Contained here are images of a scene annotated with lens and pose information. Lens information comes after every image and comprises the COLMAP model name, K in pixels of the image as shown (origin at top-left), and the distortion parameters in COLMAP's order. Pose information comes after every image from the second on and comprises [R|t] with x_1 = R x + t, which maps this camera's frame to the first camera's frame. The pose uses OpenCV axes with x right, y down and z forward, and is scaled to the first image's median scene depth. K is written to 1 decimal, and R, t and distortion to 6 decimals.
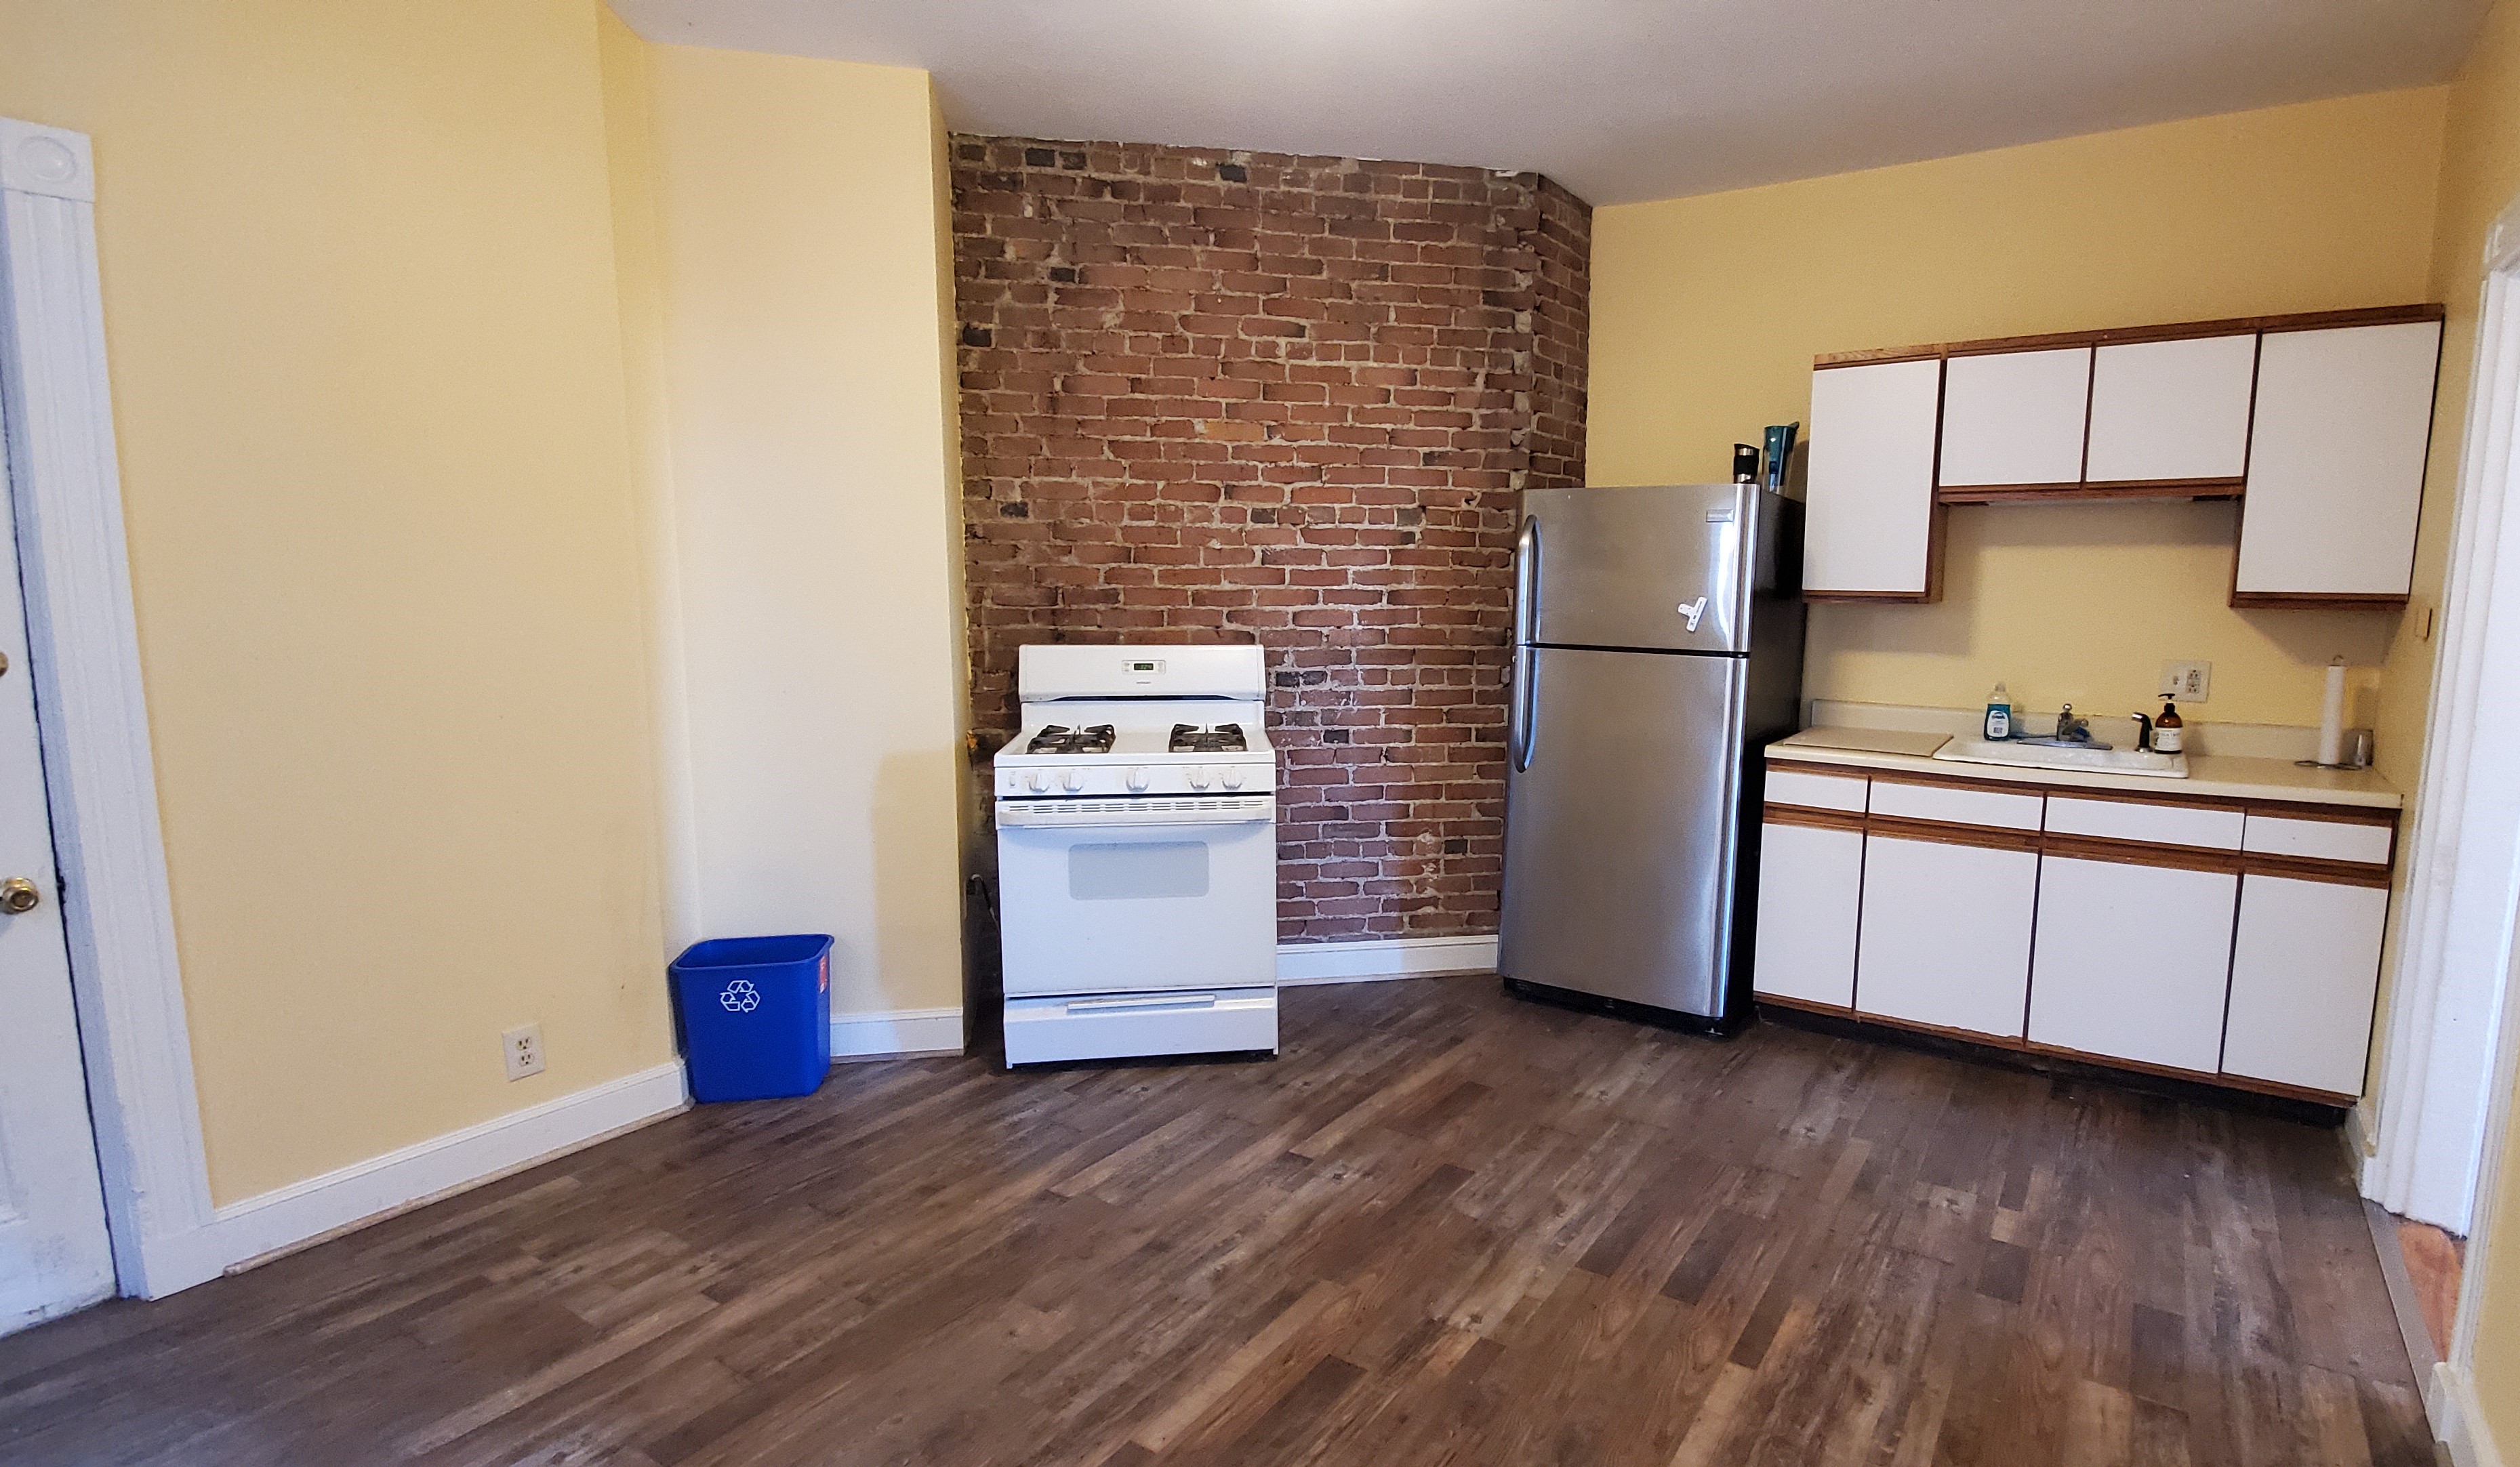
lens RADIAL K [[1230.9, 0, 1400.9], [0, 1230.9, 744.4], [0, 0, 1]] dist [0.015706, -0.007386]
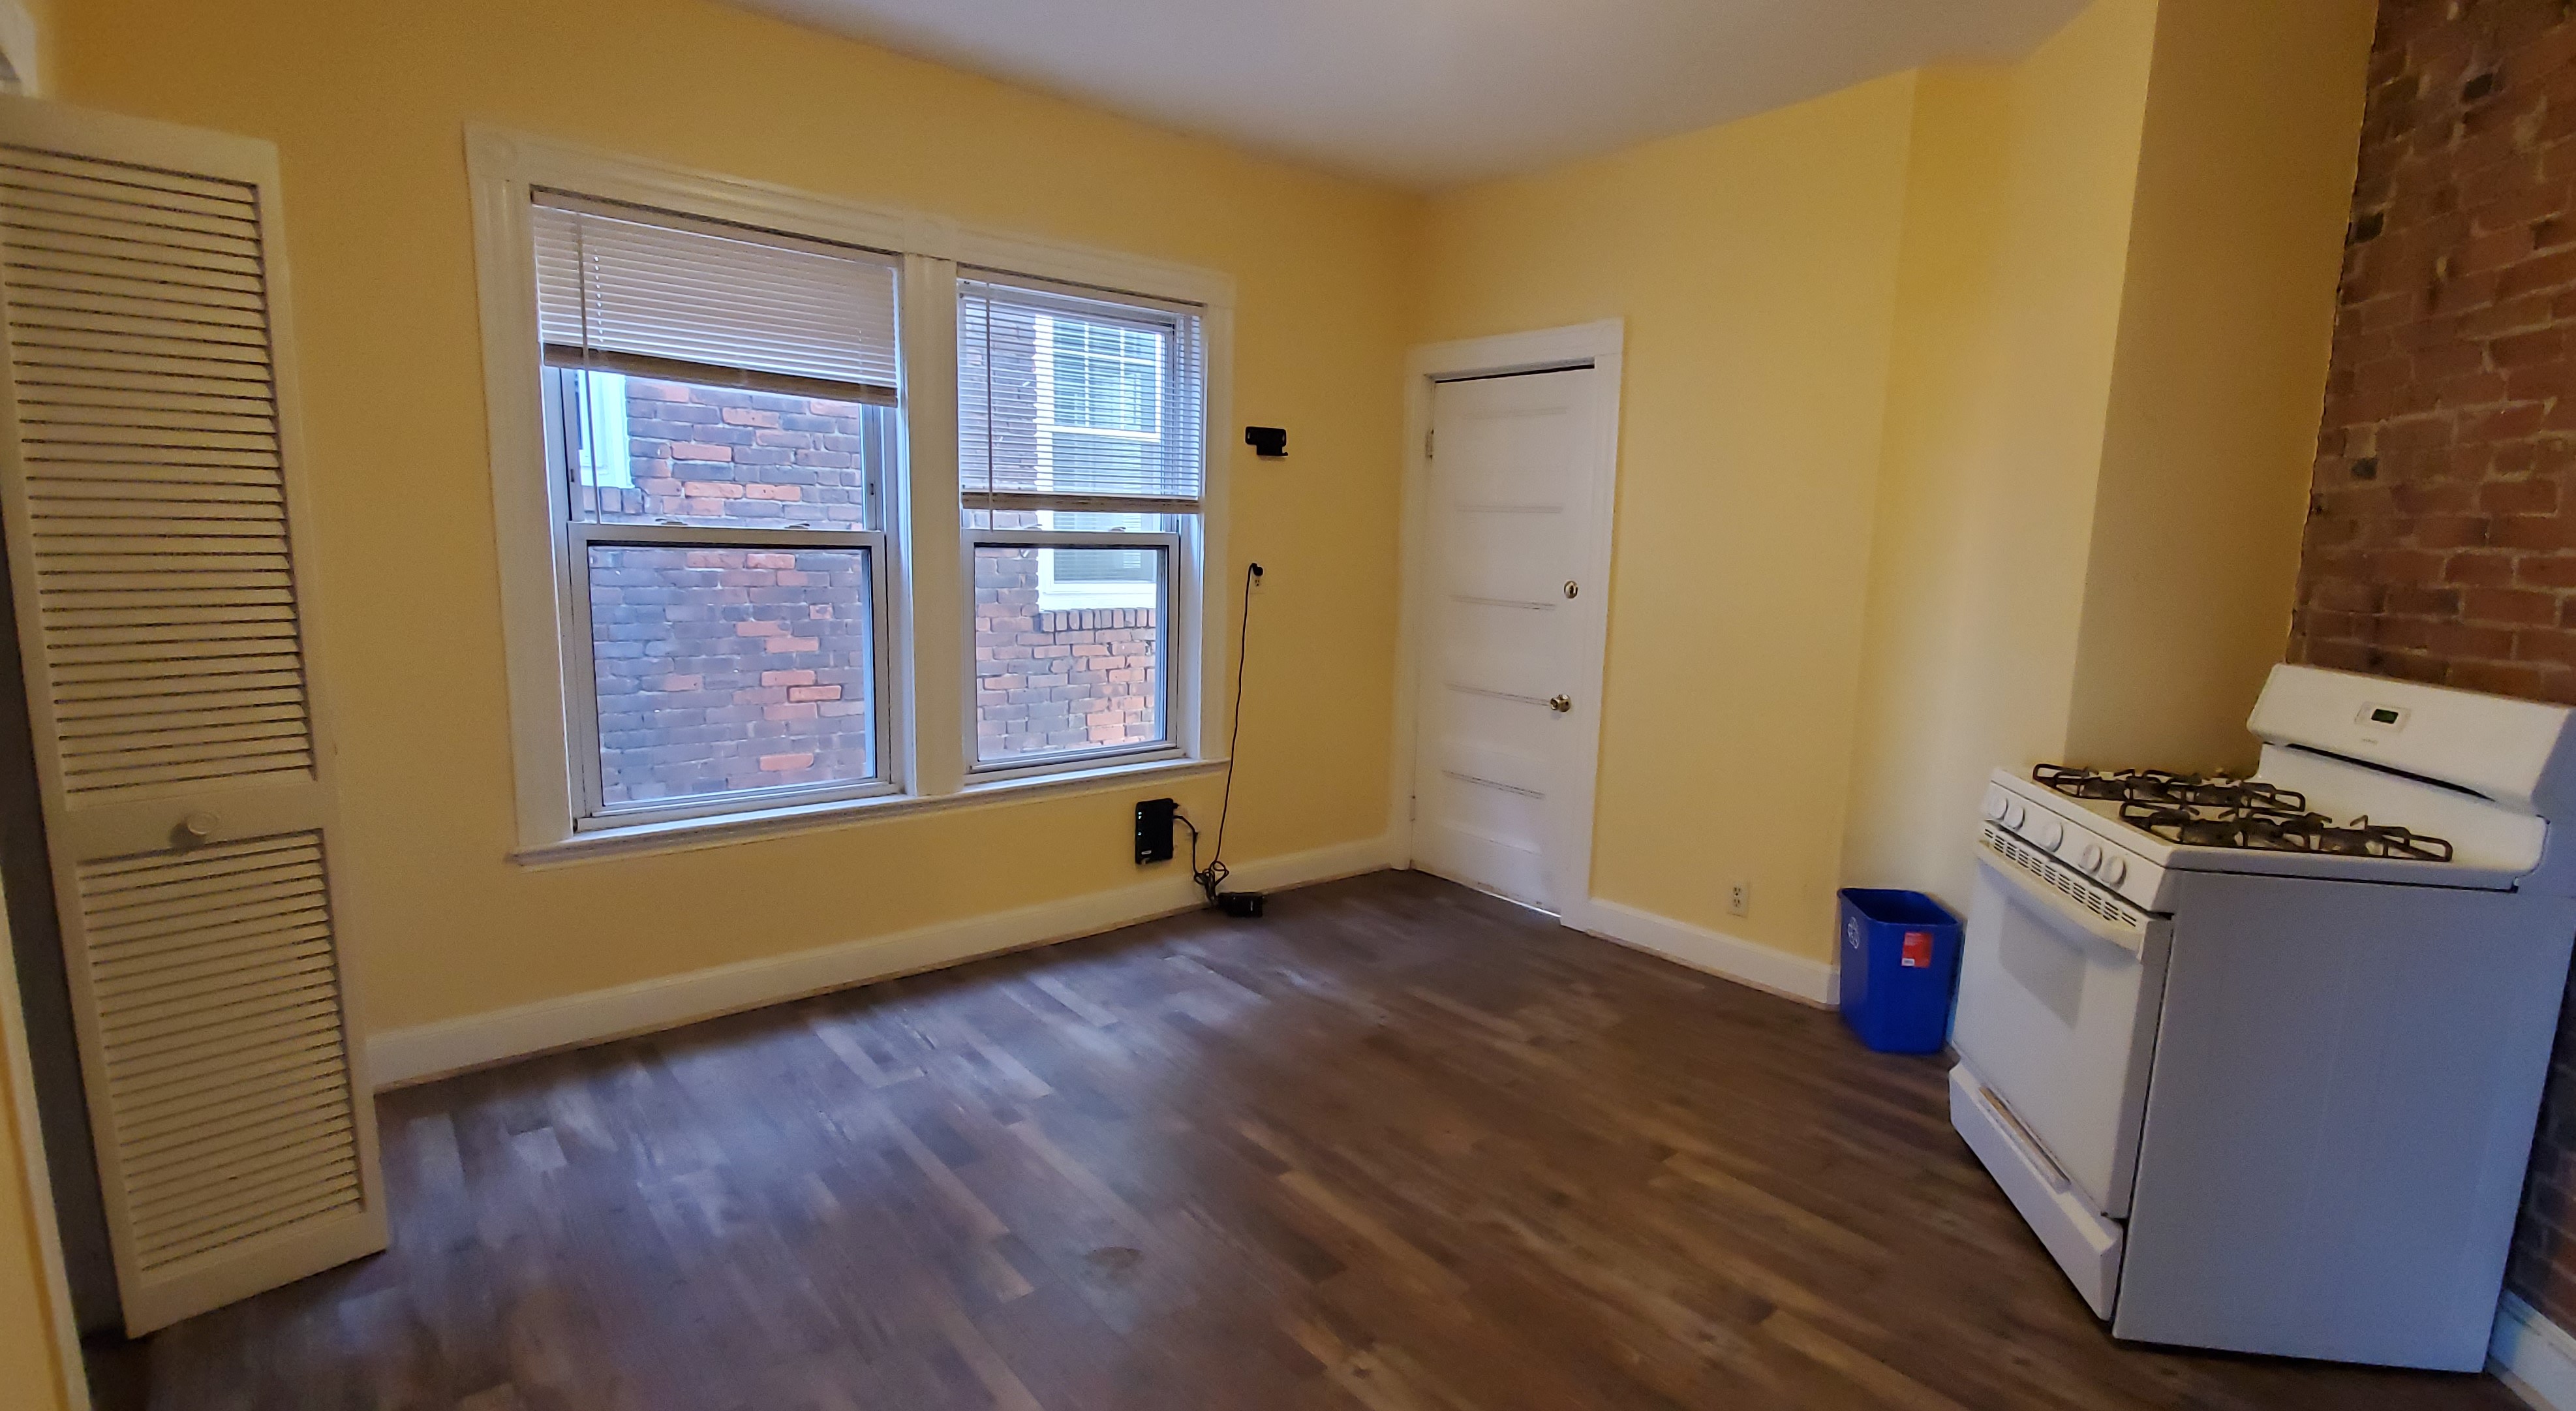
lens RADIAL K [[1186.1, 0, 1353.3], [0, 1186.1, 715.6], [0, 0, 1]] dist [0.017561, -0.018635]
pose [[-0.292292, 0.120986, -0.948645, 0.479818], [-0.162156, 0.971331, 0.173842, -0.080877], [0.942481, 0.204641, -0.264294, 0.664125]]
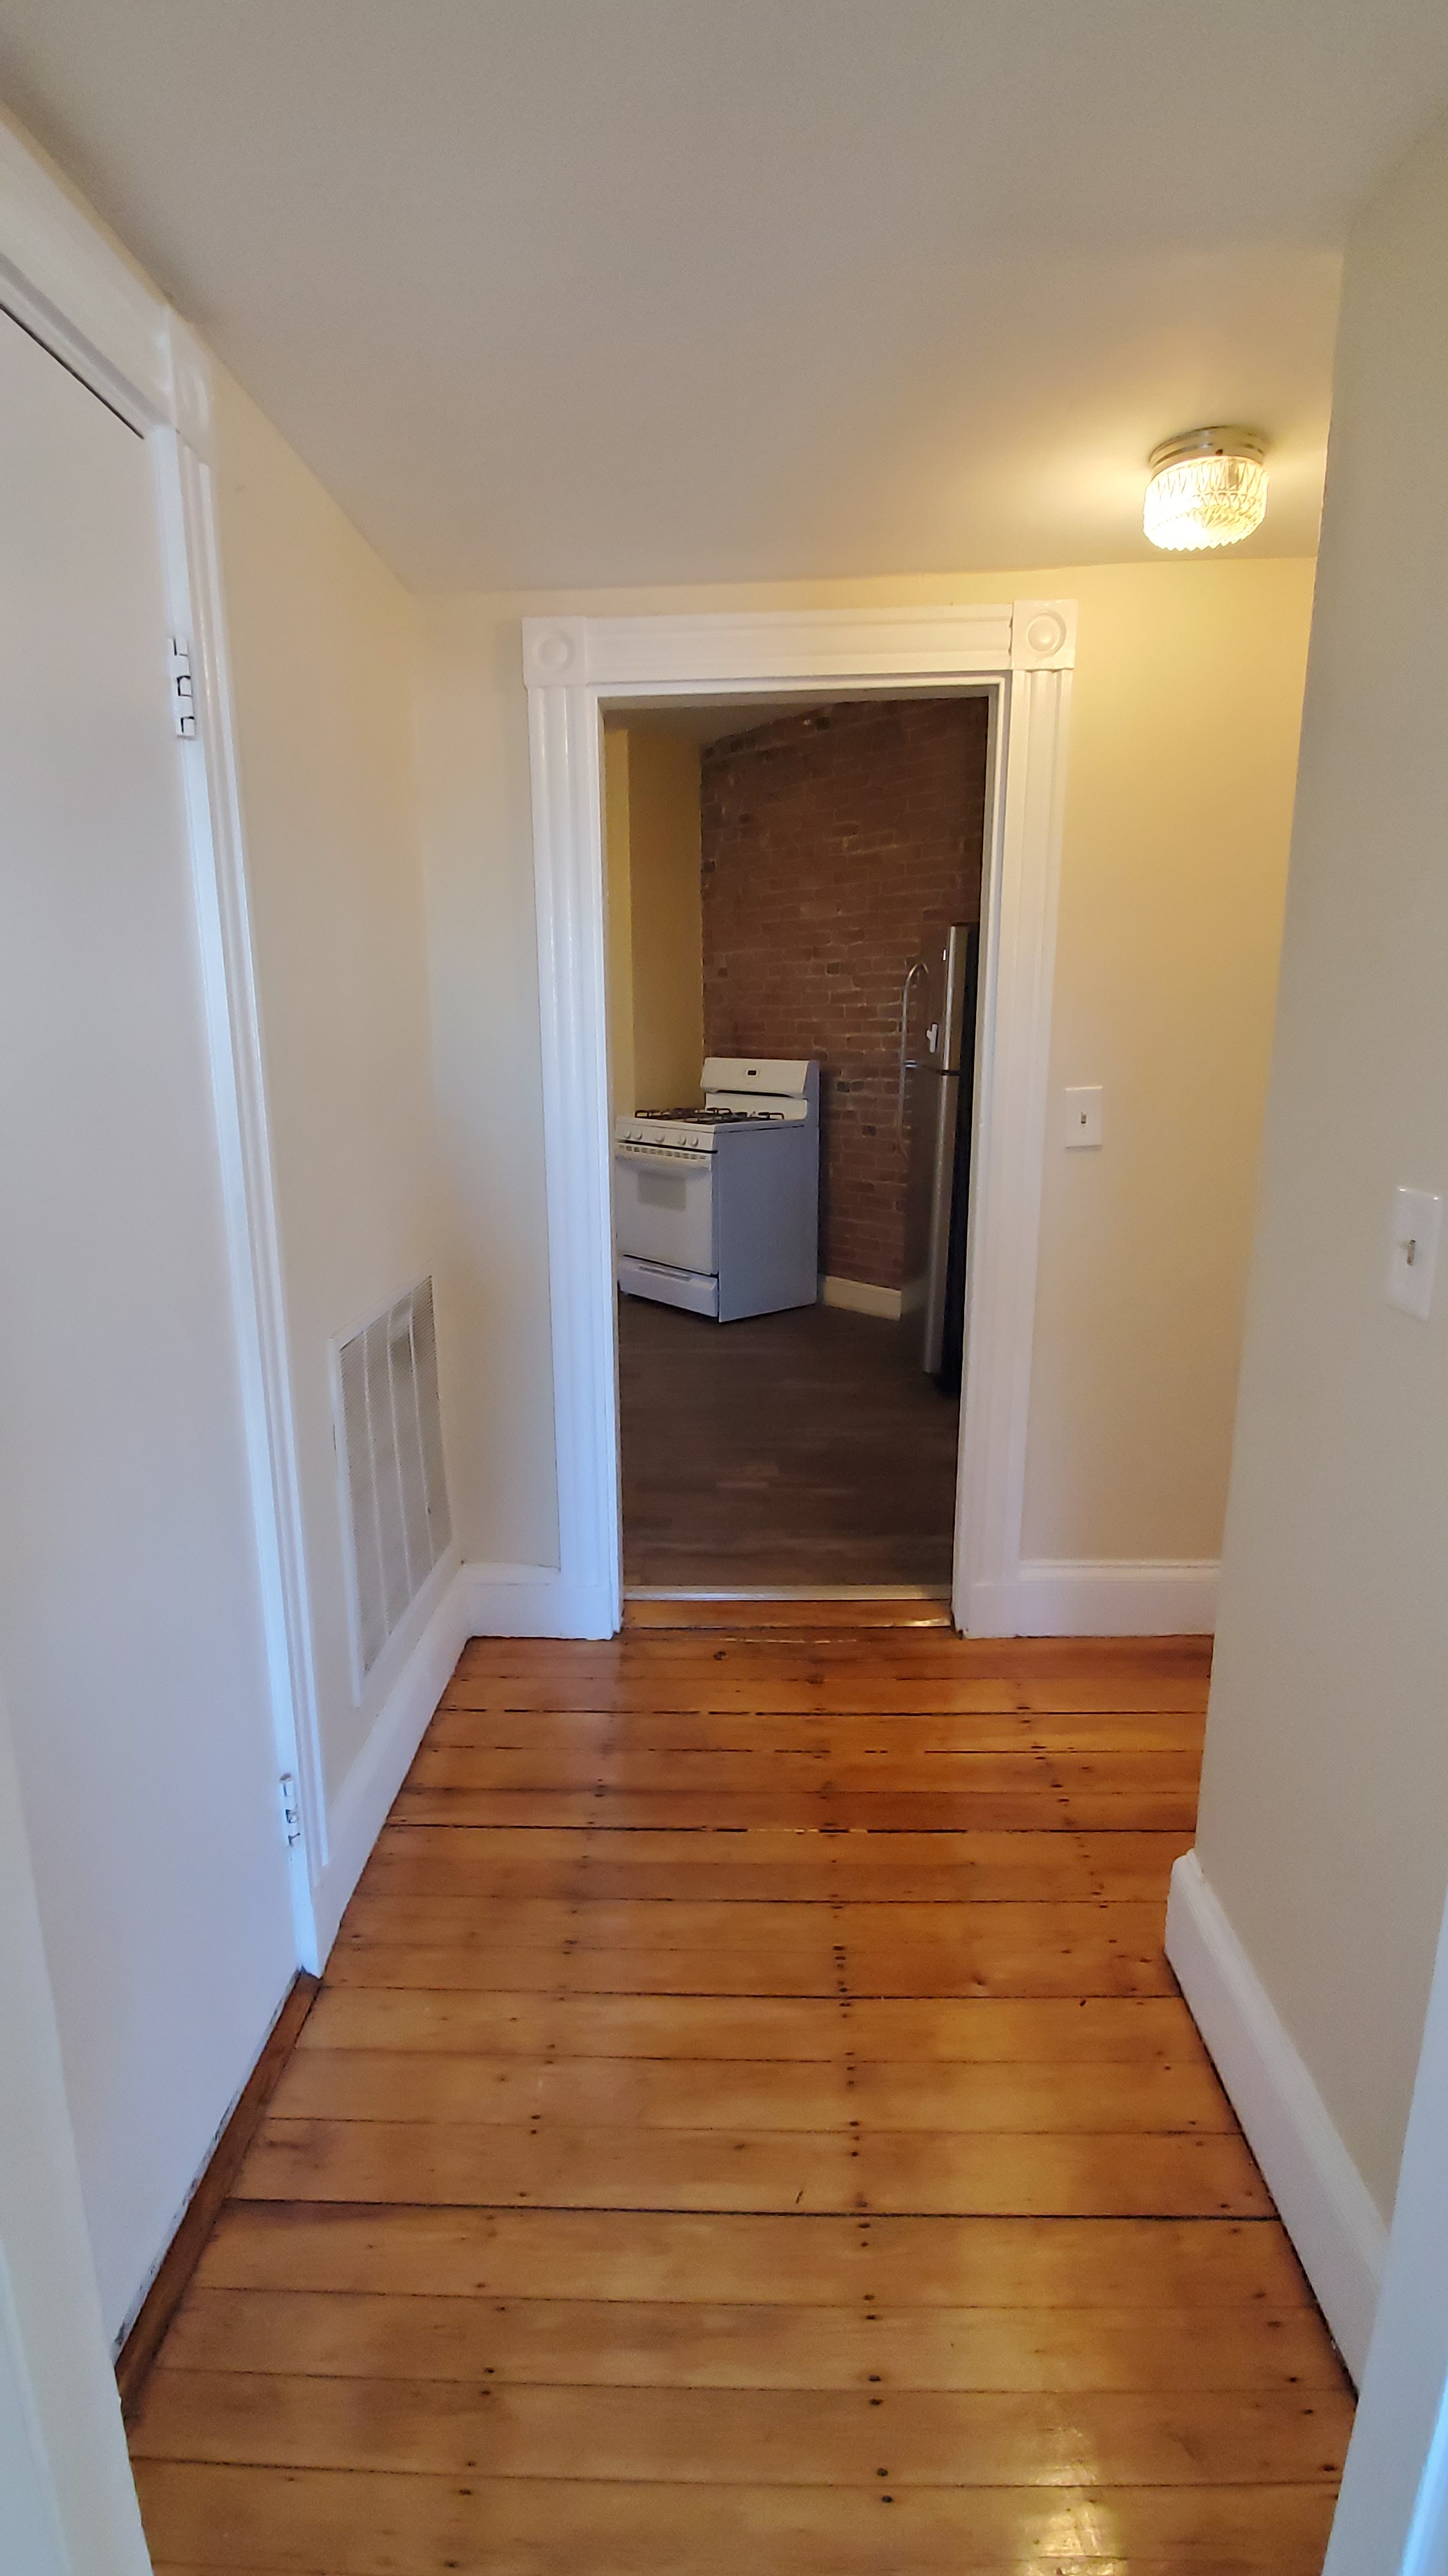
lens RADIAL K [[1172.6, 0, 724.0], [0, 1172.6, 1288.0], [0, 0, 1]] dist [0.001797, 0.000046]
pose [[0.506716, 0.181936, -0.842697, 1.043579], [-0.103231, 0.983250, 0.150208, -0.014625], [0.855910, 0.010880, 0.517010, 0.205727]]
